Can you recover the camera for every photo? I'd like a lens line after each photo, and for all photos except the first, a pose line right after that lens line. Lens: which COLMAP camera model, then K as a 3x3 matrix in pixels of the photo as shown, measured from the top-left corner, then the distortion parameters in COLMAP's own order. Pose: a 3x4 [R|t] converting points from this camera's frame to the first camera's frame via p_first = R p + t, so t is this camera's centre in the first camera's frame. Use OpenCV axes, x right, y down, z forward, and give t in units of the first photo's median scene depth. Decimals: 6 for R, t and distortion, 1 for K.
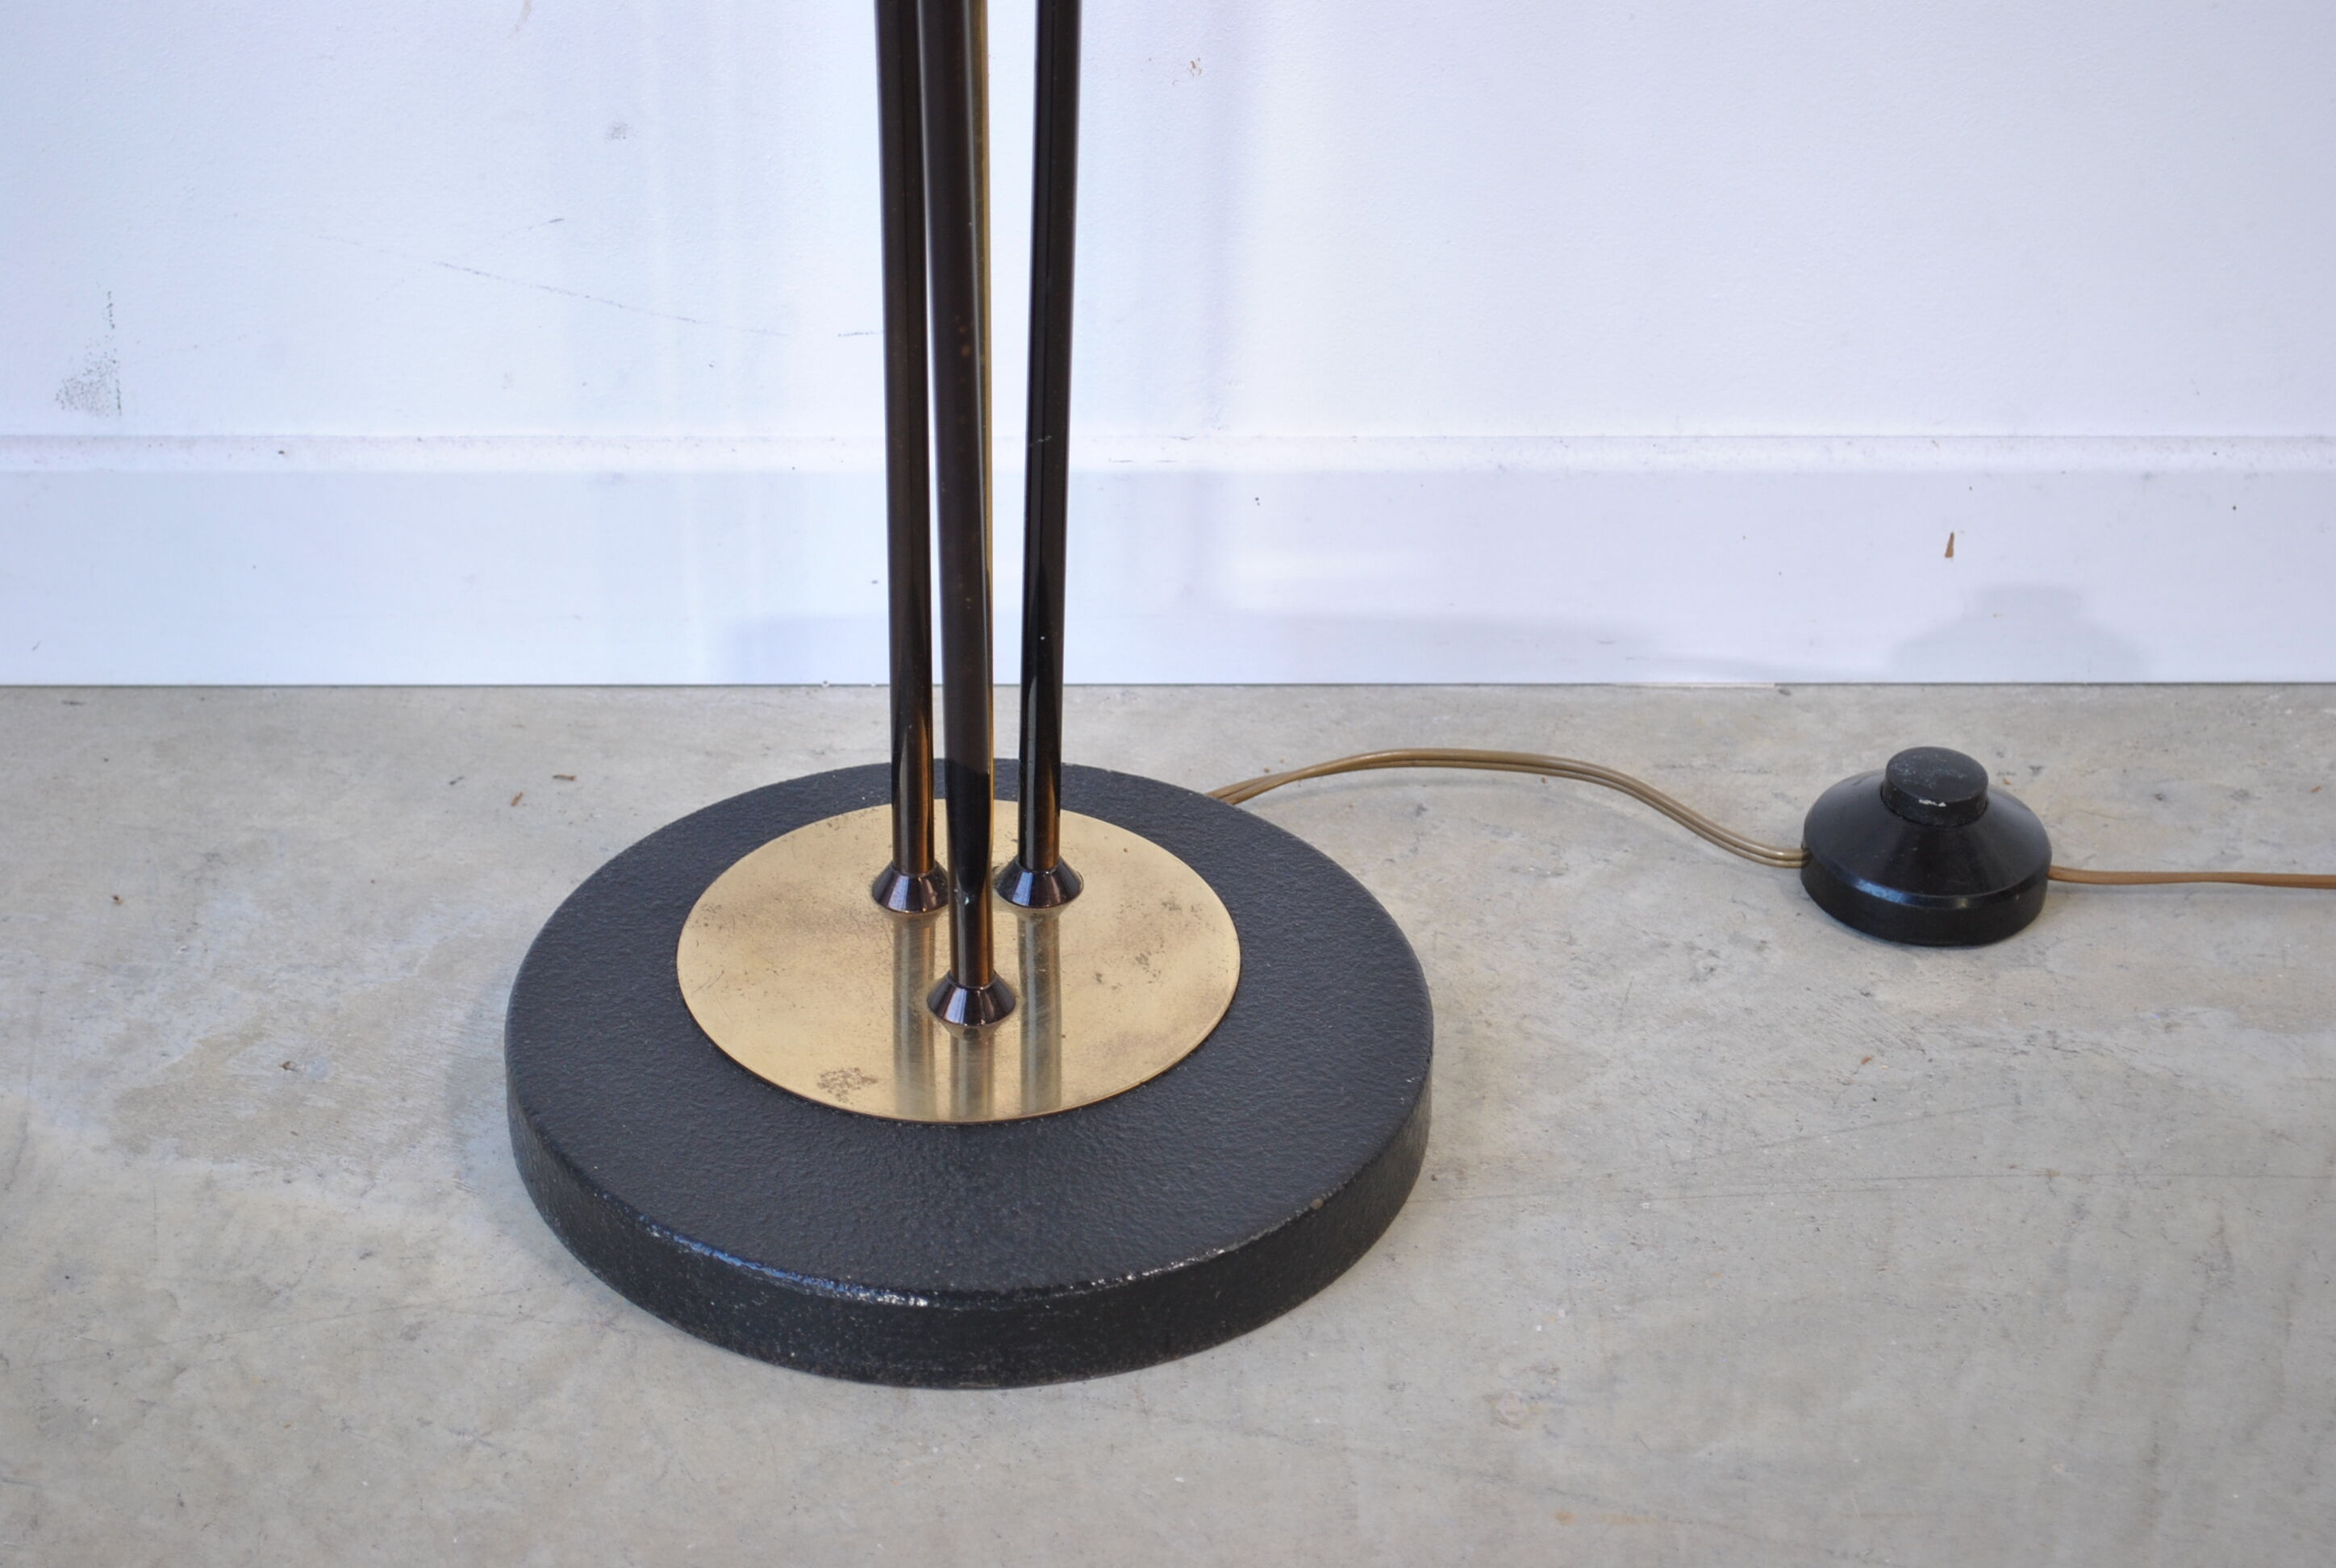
lens RADIAL K [[5251.1, 0, 1177.4], [0, 5251.1, 806.9], [0, 0, 1]] dist [0.061924, 0.000000]
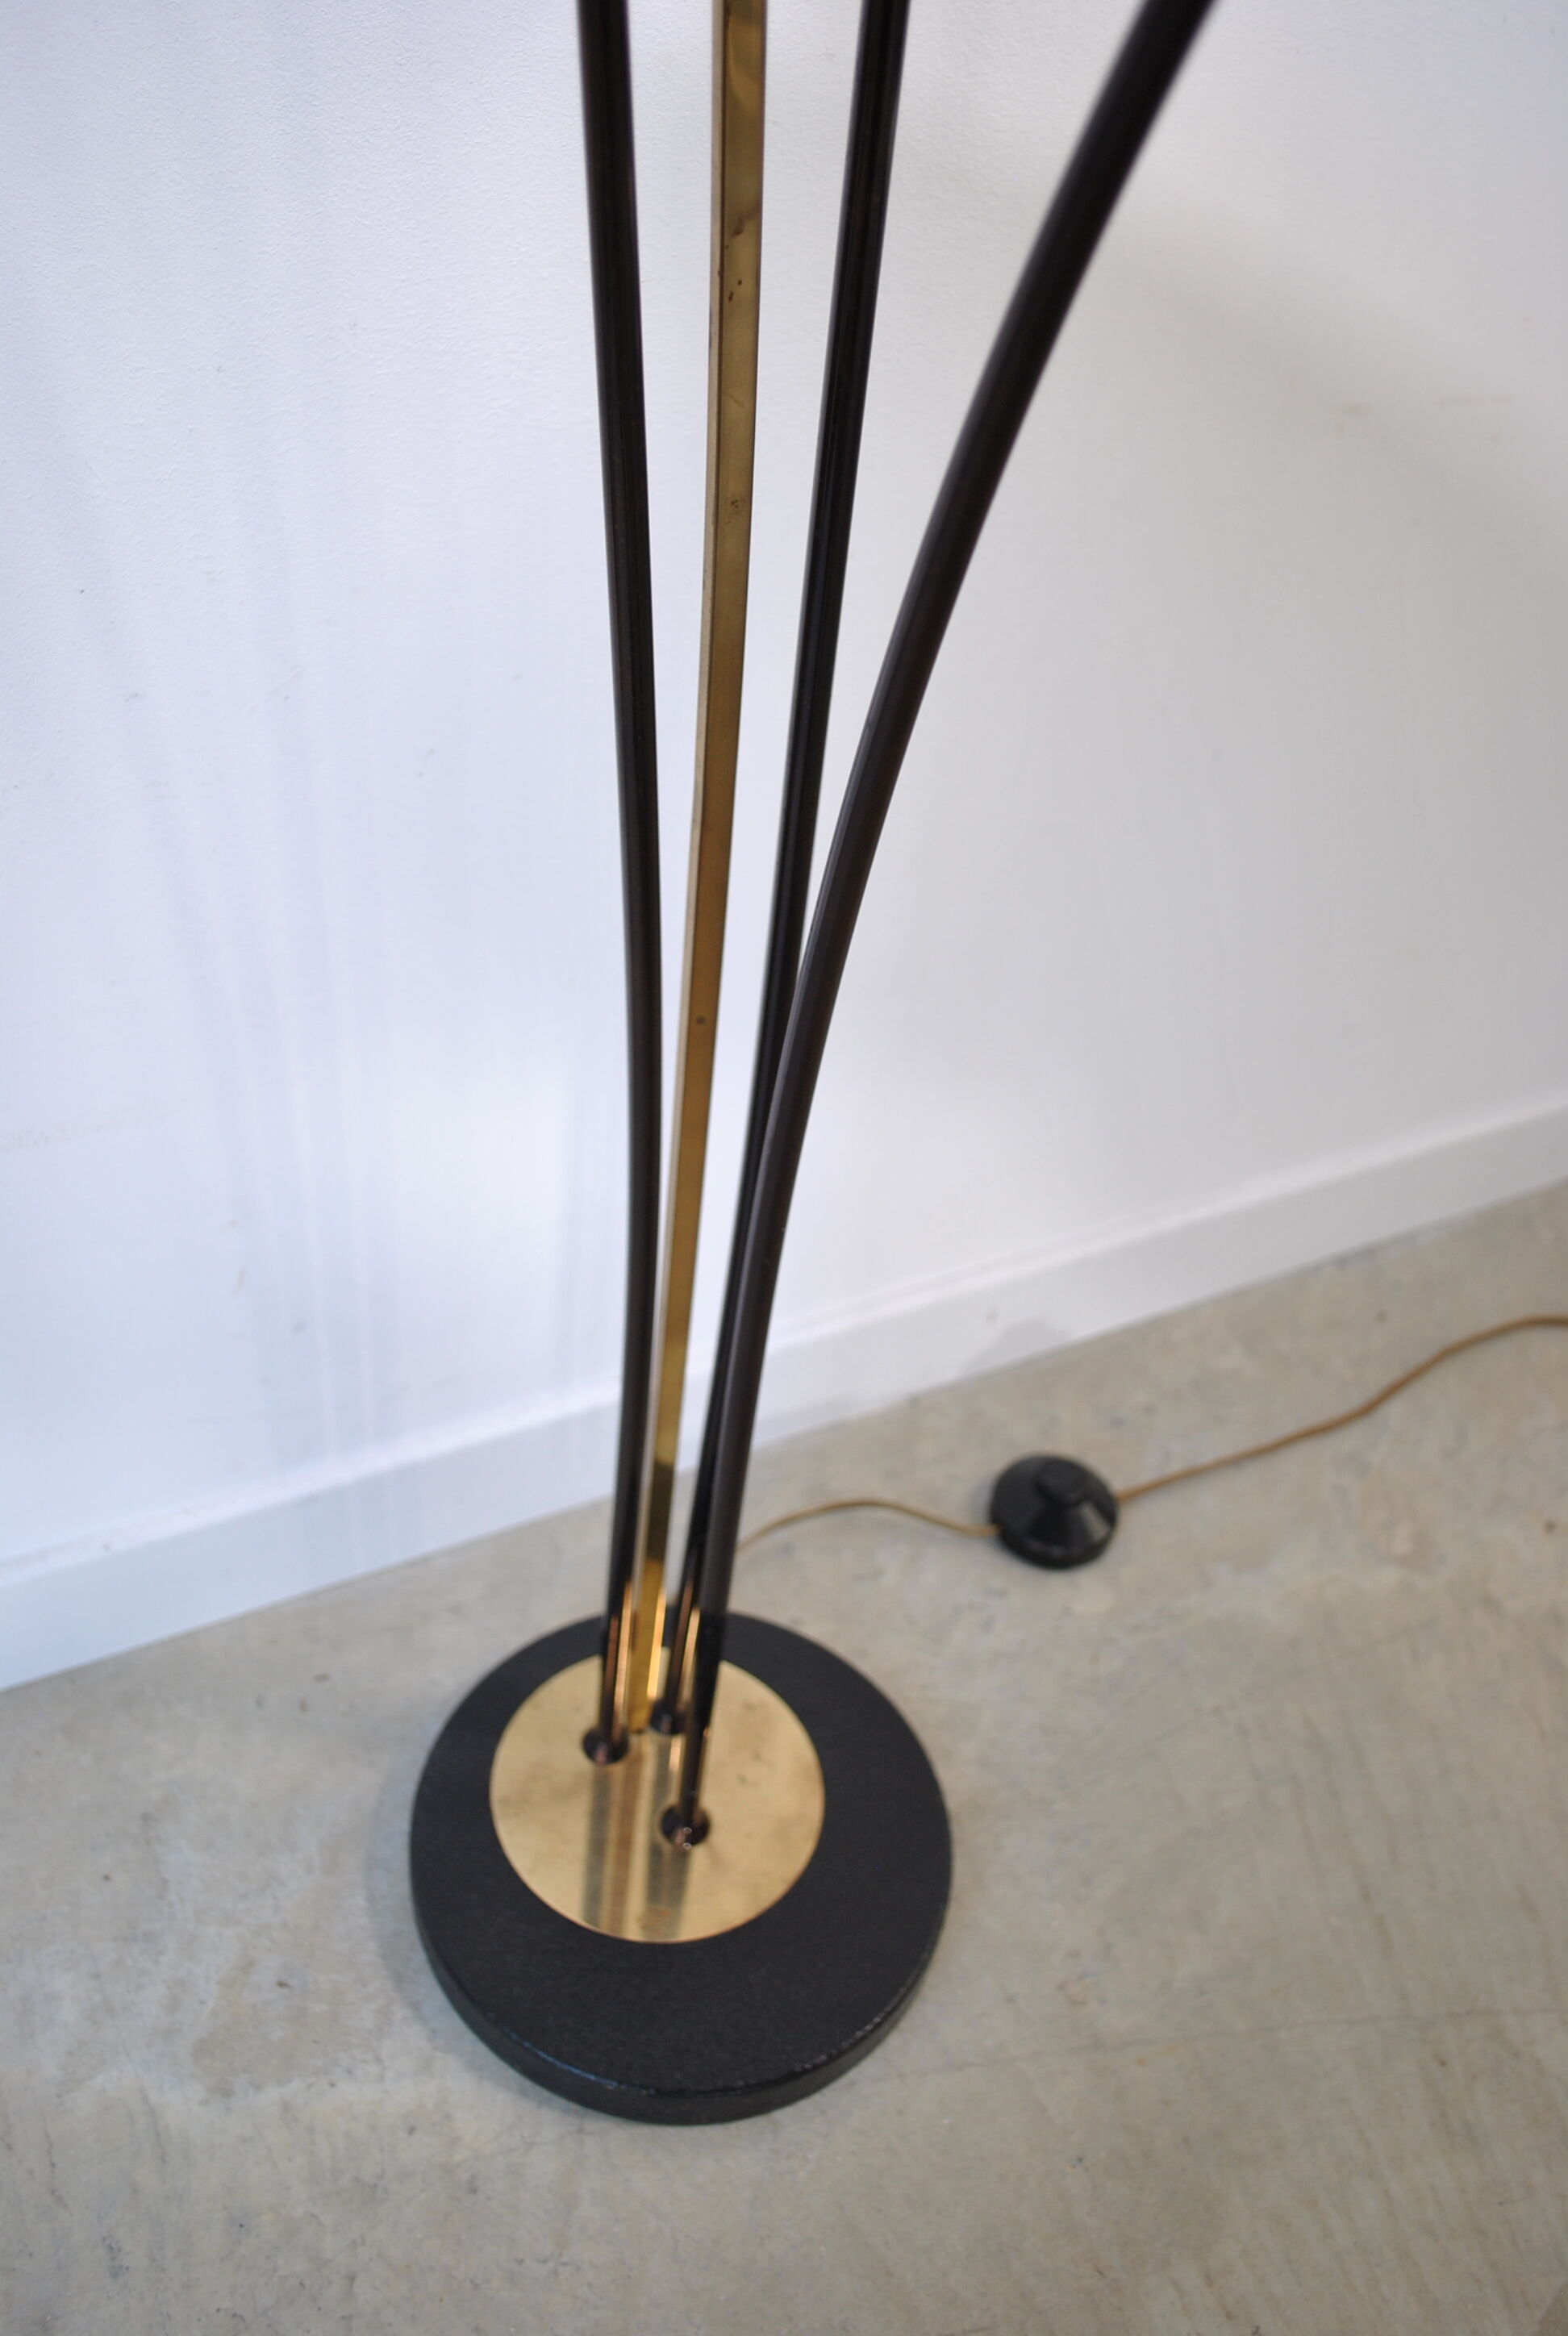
lens RADIAL K [[2029.1, 0, 826.1], [0, 2029.1, 1099.4], [0, 0, 1]] dist [-0.078355, 0.014015]
pose [[0.893388, -0.217473, 0.393144, -0.200948], [0.160725, 0.971835, 0.172349, -0.293796], [-0.419553, -0.090787, 0.903179, 0.403553]]
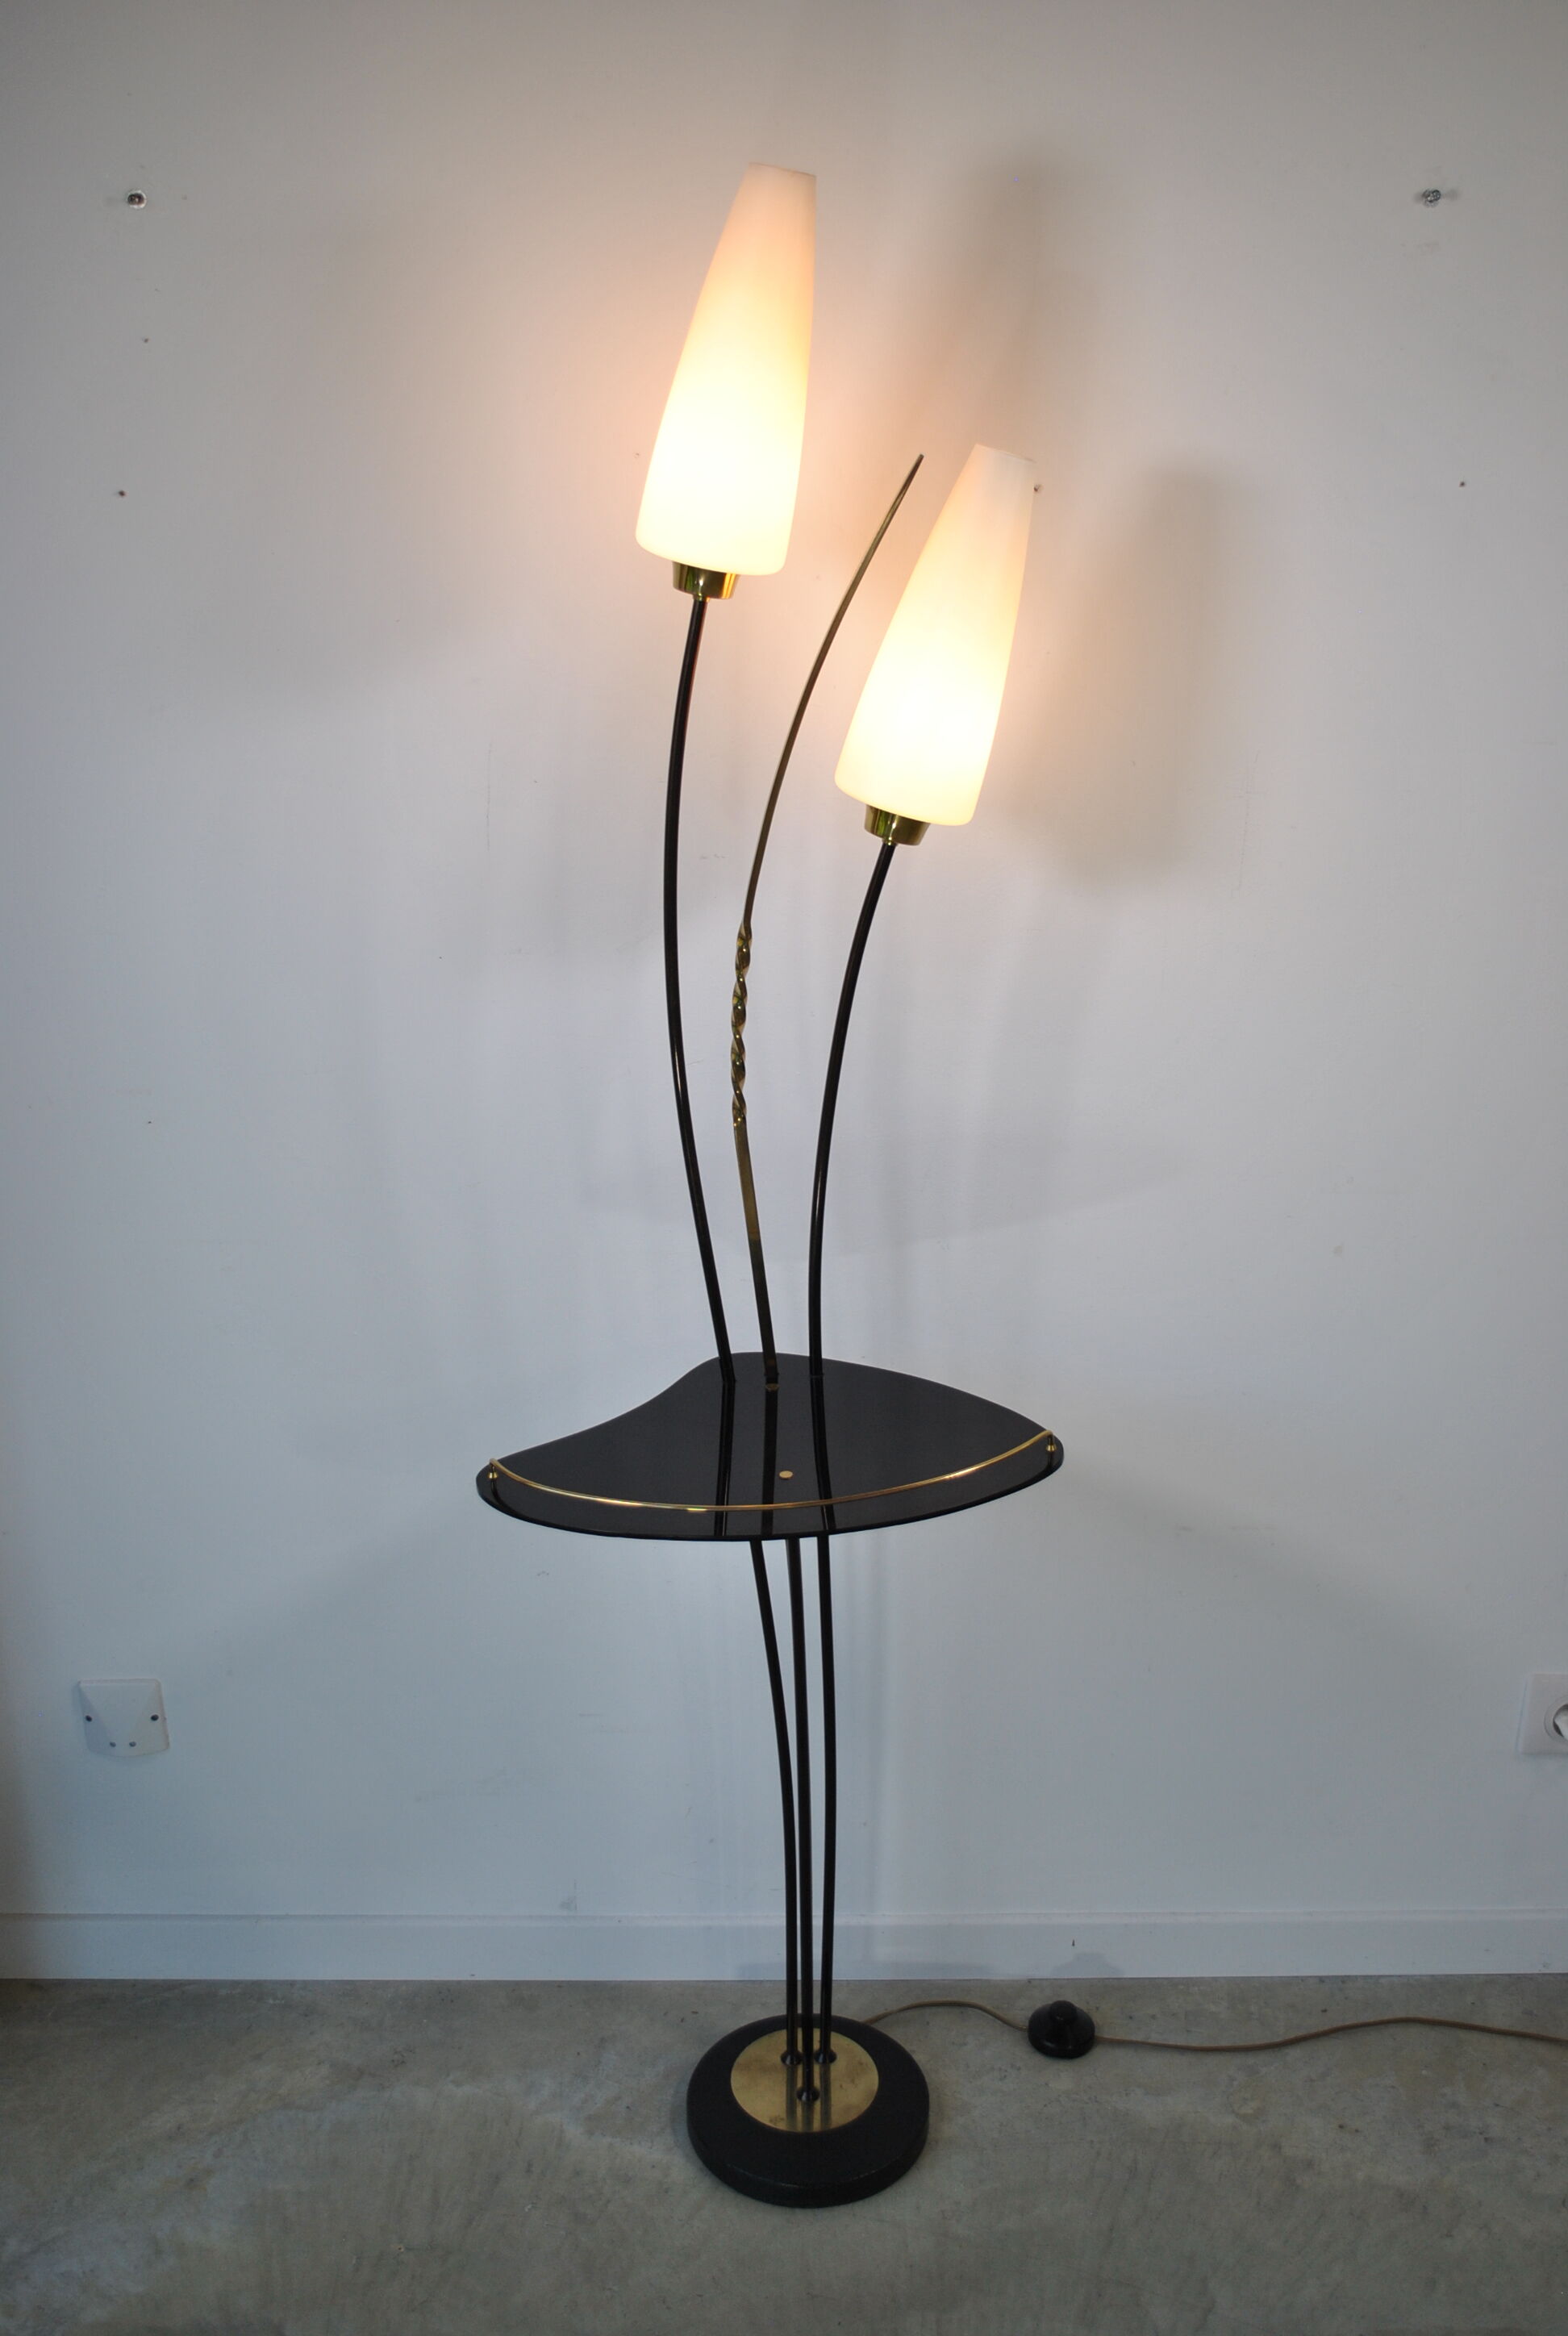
lens RADIAL K [[2425.2, 0, 762.5], [0, 2425.2, 1176.4], [0, 0, 1]] dist [-0.059457, 0.000000]
pose [[0.999033, -0.012410, -0.042187, 0.009707], [0.003587, 0.979151, -0.203104, -0.257368], [0.043828, 0.202756, 0.978248, -0.832744]]
